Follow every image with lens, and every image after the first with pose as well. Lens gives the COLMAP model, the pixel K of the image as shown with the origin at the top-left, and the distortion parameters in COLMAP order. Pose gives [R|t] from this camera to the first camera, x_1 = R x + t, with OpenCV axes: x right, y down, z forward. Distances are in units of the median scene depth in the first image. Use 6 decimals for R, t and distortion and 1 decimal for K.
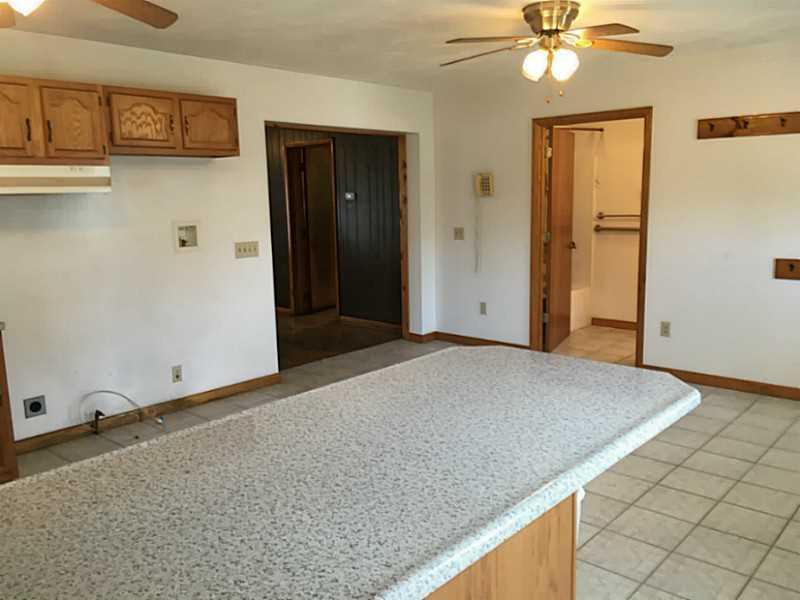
lens RADIAL K [[684.5, 0, 399.8], [0, 684.5, 295.6], [0, 0, 1]] dist [0.080441, -0.100902]
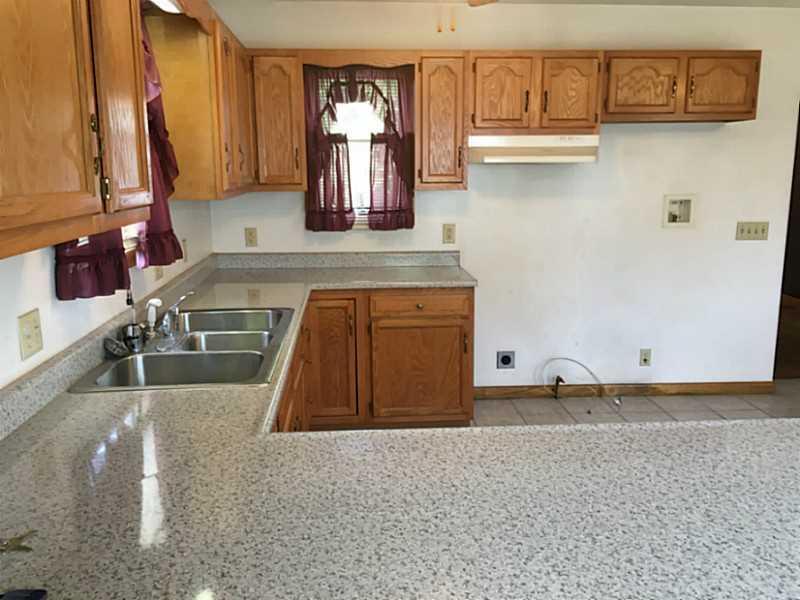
lens RADIAL K [[684.5, 0, 399.8], [0, 684.5, 295.6], [0, 0, 1]] dist [0.080441, -0.100902]
pose [[0.718410, 0.147564, -0.679788, 0.070989], [-0.117616, 0.988938, 0.090374, -0.017174], [0.685605, 0.015028, 0.727819, 0.098532]]
